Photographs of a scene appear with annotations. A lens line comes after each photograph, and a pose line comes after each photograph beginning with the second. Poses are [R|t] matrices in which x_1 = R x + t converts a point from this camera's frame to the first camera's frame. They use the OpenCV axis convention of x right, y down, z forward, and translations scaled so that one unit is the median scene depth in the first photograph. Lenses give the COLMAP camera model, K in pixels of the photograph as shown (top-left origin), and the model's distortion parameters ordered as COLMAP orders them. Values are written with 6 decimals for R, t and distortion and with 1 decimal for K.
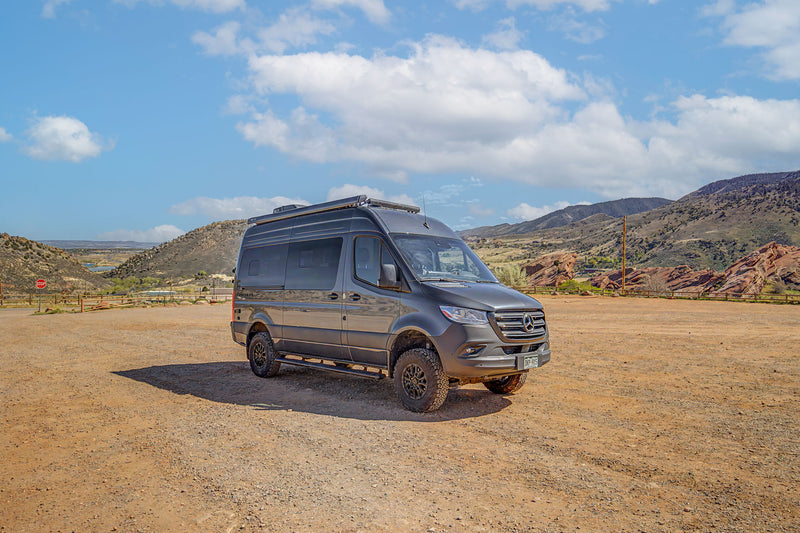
lens RADIAL K [[538.2, 0, 404.3], [0, 538.2, 281.3], [0, 0, 1]] dist [-0.001807, -0.000765]
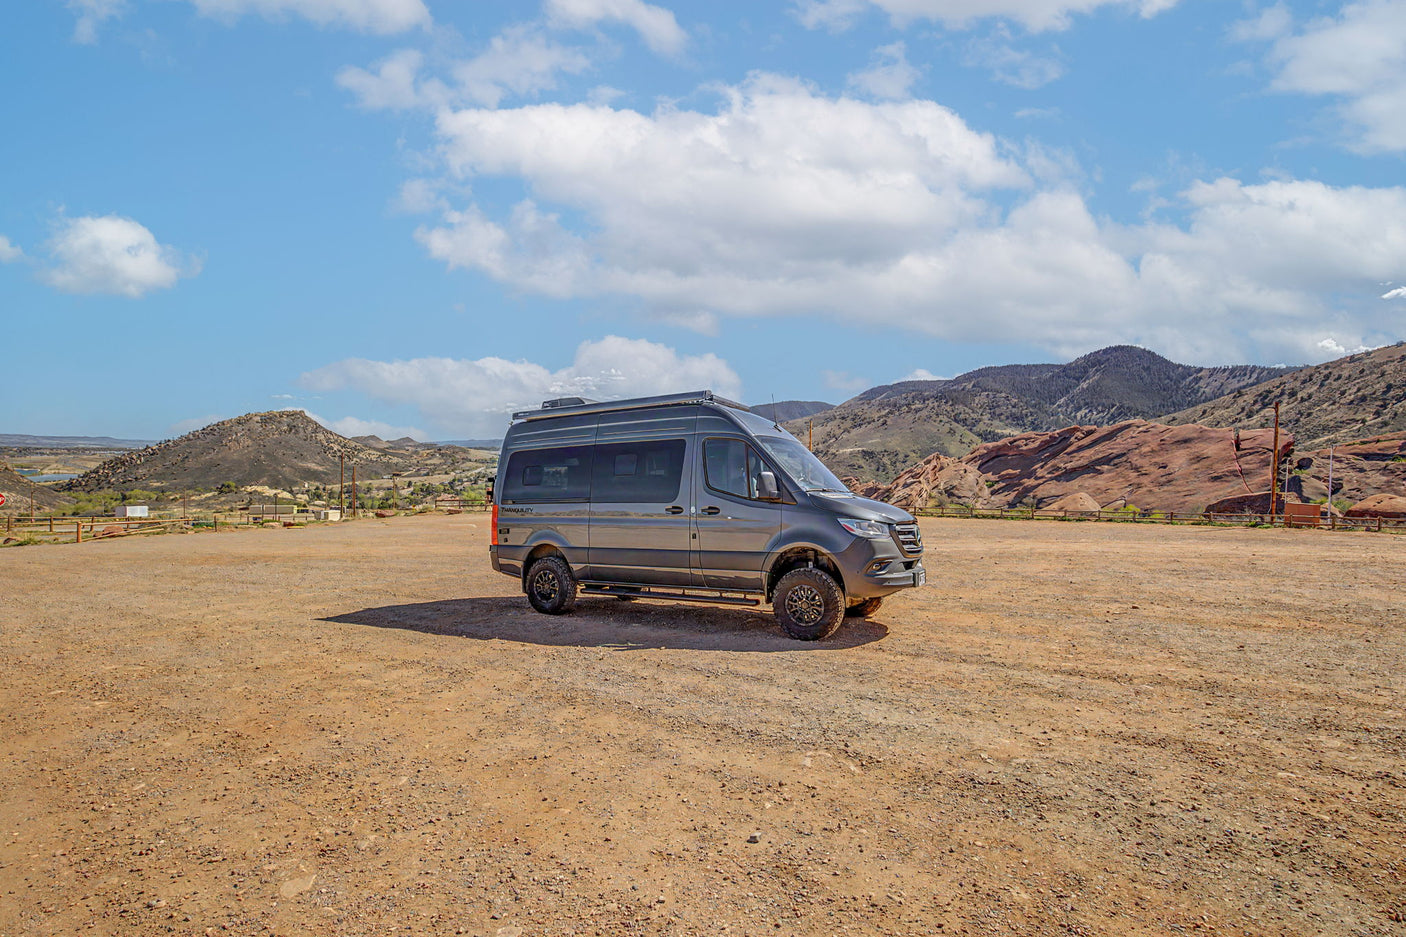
lens RADIAL K [[657.2, 0, 707.4], [0, 657.2, 473.2], [0, 0, 1]] dist [0.001953, -0.000225]
pose [[0.961718, 0.007137, 0.273946, -0.283333], [0.002154, 0.999433, -0.033599, 0.004137], [-0.274031, 0.032903, 0.961158, 0.004604]]
